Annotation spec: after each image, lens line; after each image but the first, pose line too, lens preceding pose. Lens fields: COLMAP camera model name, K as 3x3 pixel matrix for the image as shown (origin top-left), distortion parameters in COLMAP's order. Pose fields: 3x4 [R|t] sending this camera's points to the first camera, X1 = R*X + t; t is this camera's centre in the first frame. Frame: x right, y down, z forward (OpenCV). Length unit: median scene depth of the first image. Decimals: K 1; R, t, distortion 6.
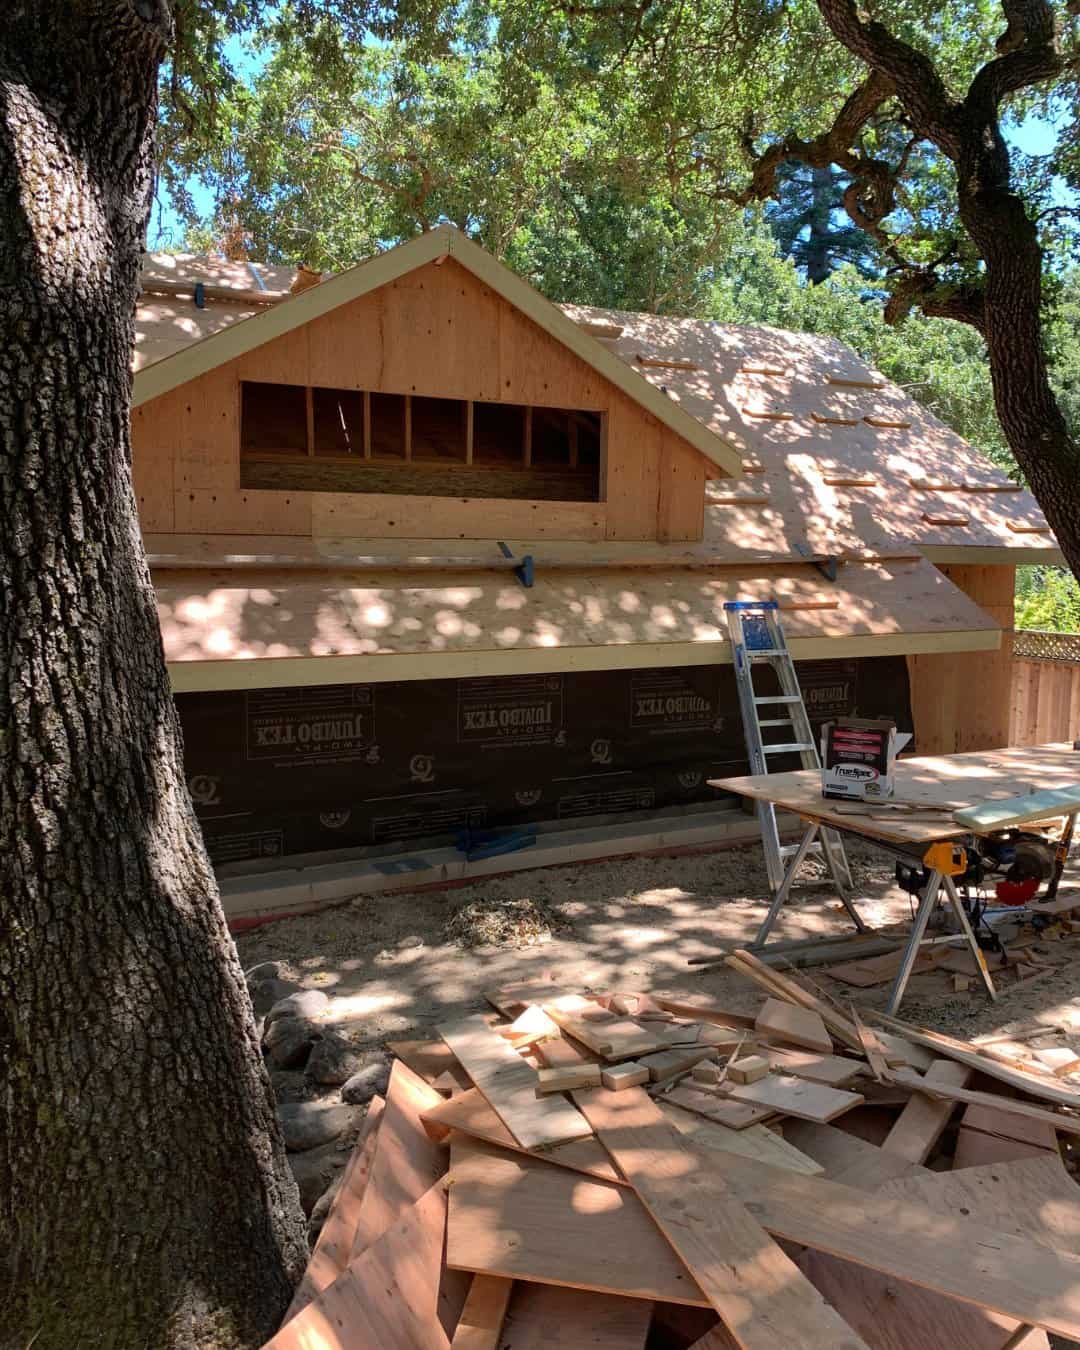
lens RADIAL K [[1117.7, 0, 540.3], [0, 1117.7, 668.2], [0, 0, 1]] dist [0.002059, 0.001416]
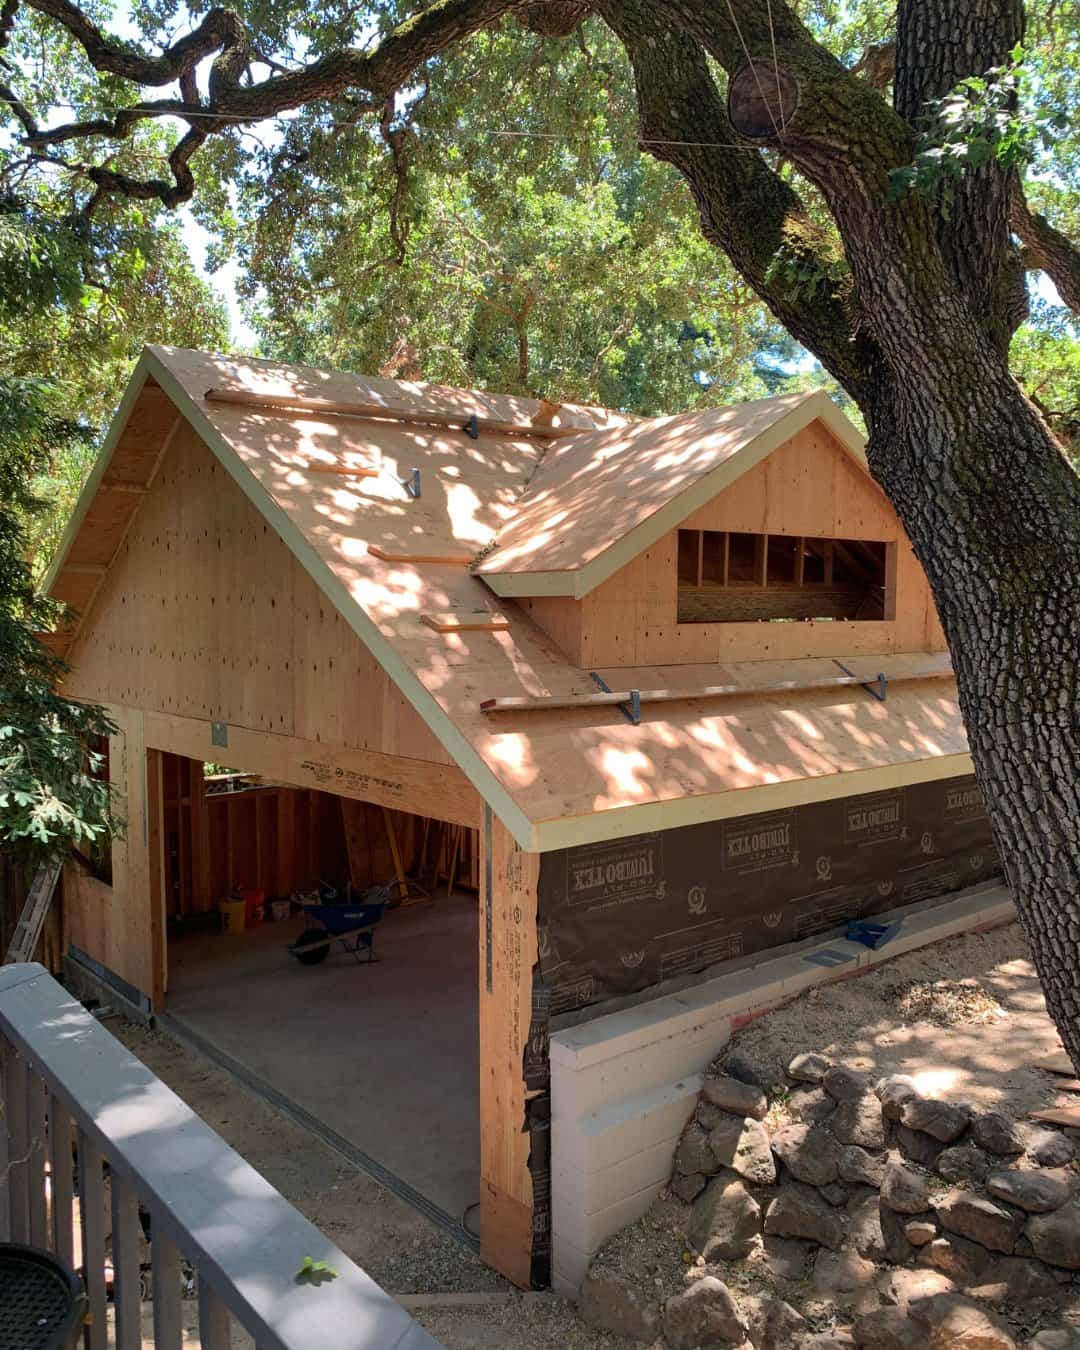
lens RADIAL K [[1117.7, 0, 540.4], [0, 1117.7, 682.0], [0, 0, 1]] dist [0.002059, 0.001416]
pose [[0.979380, -0.024859, 0.200489, -0.623261], [0.034946, 0.998287, -0.046927, -0.055371], [-0.198979, 0.052966, 0.978571, -0.047262]]
